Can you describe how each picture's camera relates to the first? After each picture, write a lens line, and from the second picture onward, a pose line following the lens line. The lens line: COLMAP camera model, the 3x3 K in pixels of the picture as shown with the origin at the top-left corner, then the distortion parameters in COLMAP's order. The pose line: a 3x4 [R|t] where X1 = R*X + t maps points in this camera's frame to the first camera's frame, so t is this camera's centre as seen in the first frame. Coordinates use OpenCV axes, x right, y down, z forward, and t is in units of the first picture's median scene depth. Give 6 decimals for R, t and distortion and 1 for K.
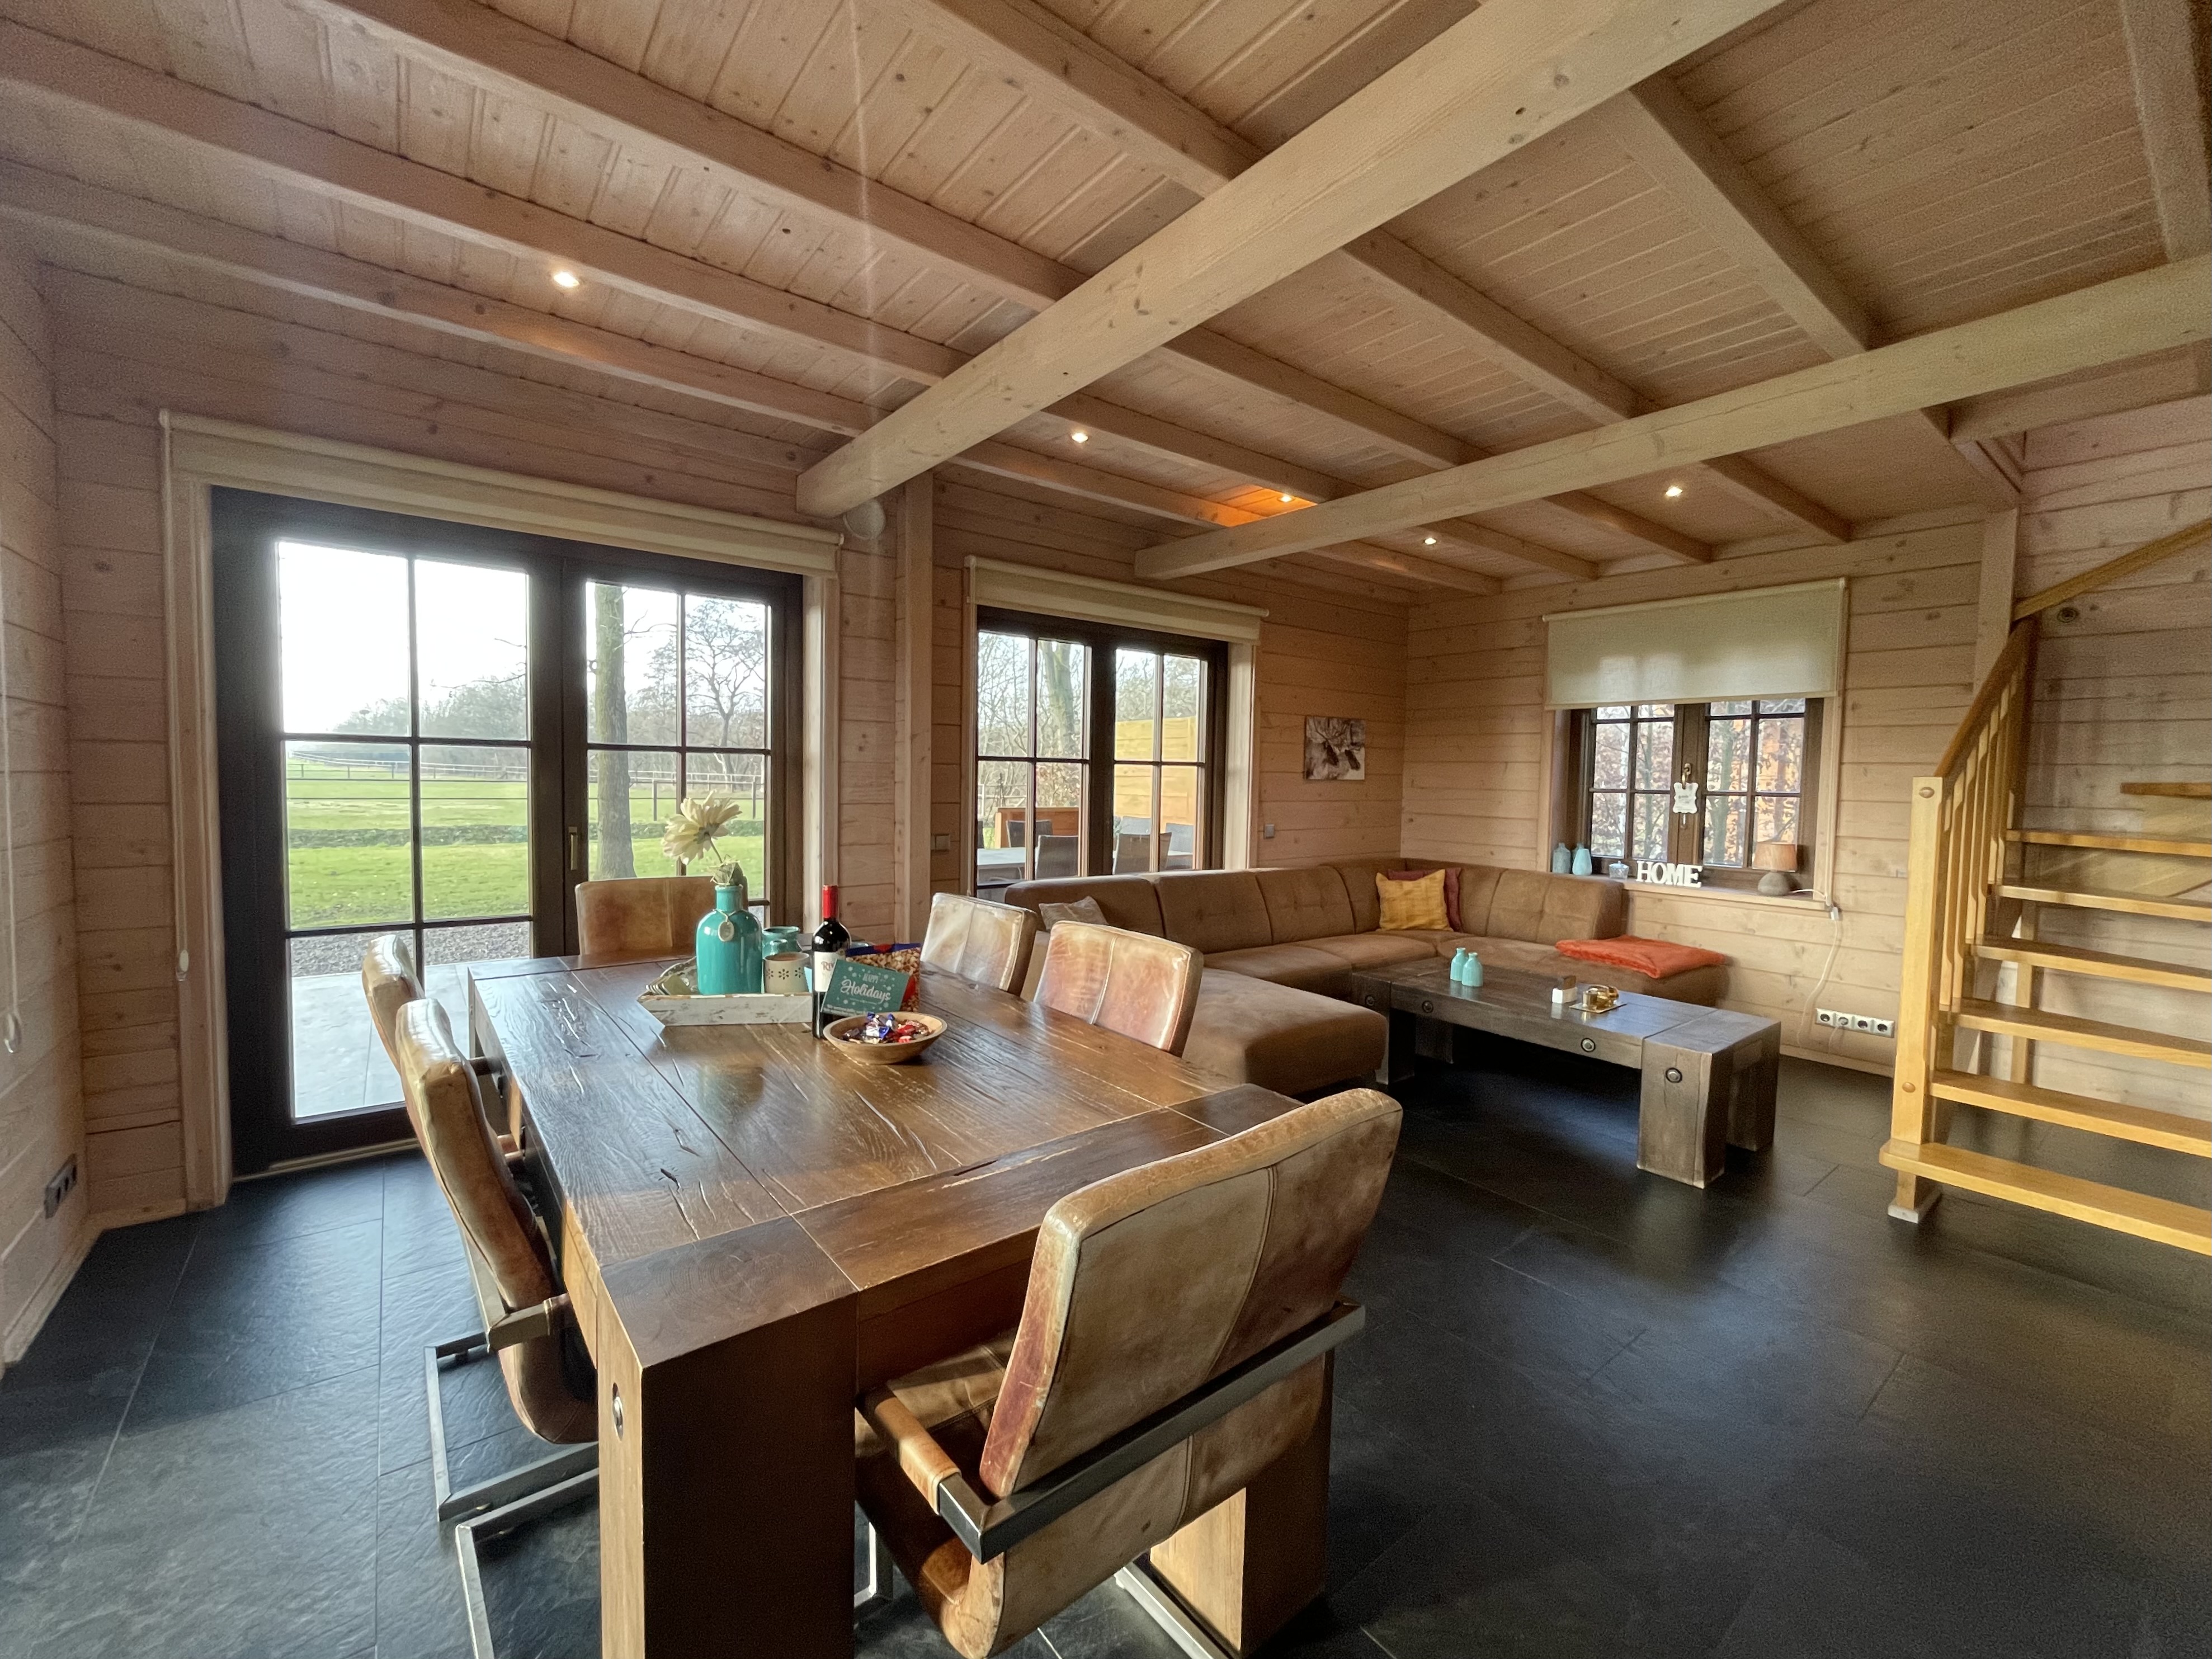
lens RADIAL K [[922.1, 0, 1111.2], [0, 922.1, 820.8], [0, 0, 1]] dist [0.007672, -0.000051]
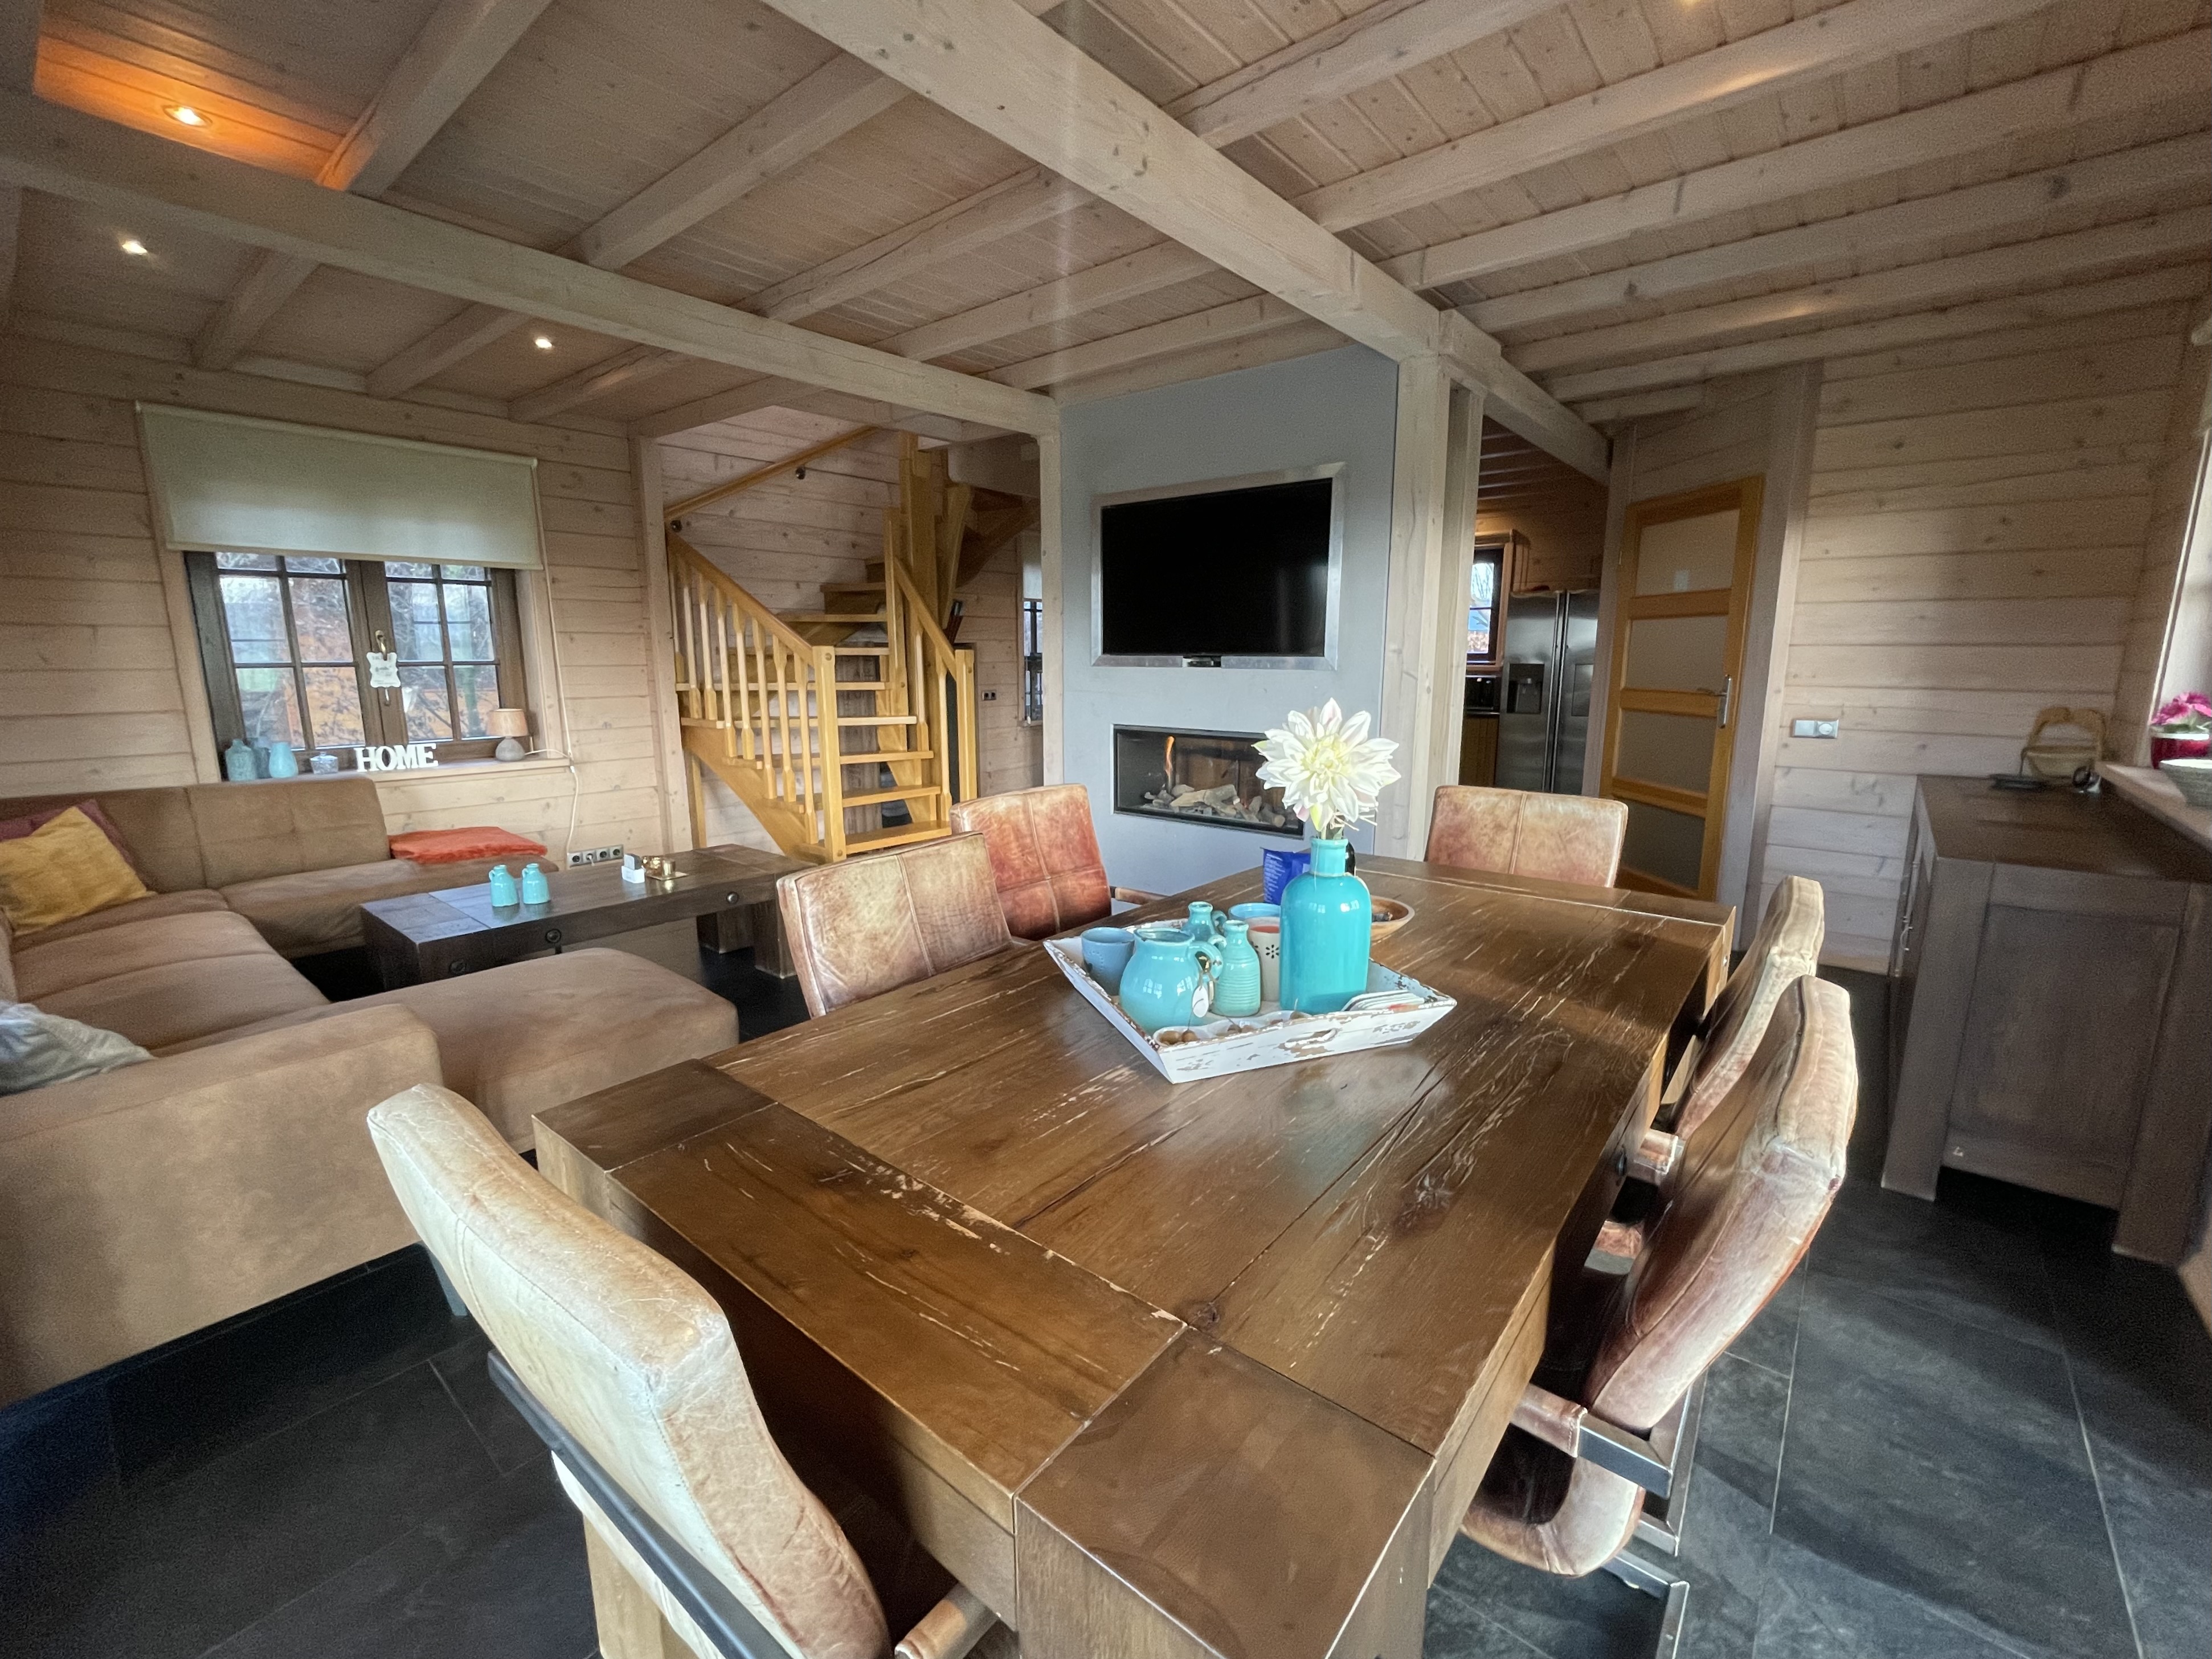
lens RADIAL K [[922.1, 0, 1111.2], [0, 922.1, 820.8], [0, 0, 1]] dist [0.007672, -0.000051]
pose [[-0.202079, -0.195990, 0.959558, -0.407642], [0.050161, 0.976415, 0.209997, -0.035922], [-0.978084, 0.090568, -0.187482, 0.504758]]
